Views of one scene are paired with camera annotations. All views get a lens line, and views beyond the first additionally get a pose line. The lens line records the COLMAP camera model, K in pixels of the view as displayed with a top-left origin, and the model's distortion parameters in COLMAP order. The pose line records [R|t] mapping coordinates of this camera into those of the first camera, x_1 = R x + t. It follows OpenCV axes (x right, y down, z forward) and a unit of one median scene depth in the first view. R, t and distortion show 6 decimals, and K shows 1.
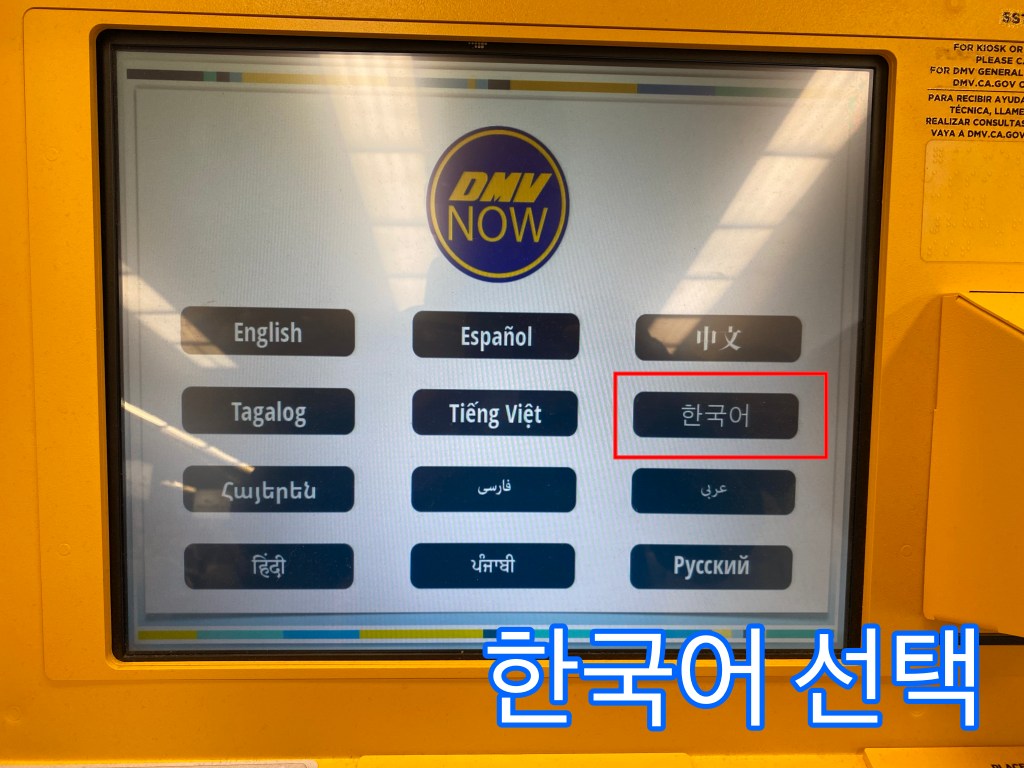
lens RADIAL K [[768.6, 0, 506.8], [0, 768.6, 390.2], [0, 0, 1]] dist [-0.007625, -0.001598]
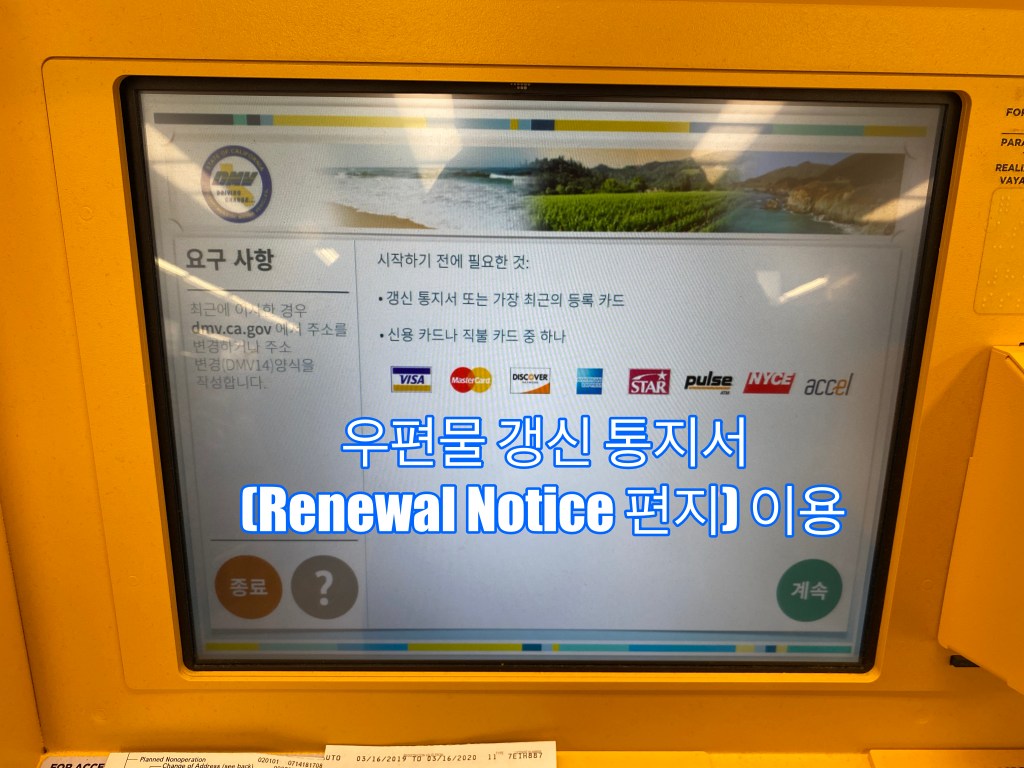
lens RADIAL K [[768.6, 0, 507.1], [0, 768.6, 377.8], [0, 0, 1]] dist [-0.007625, -0.001598]
pose [[0.999652, 0.006315, -0.025625, -0.027366], [-0.001483, 0.982858, 0.184358, -0.266774], [0.026350, -0.184256, 0.982525, 0.010900]]
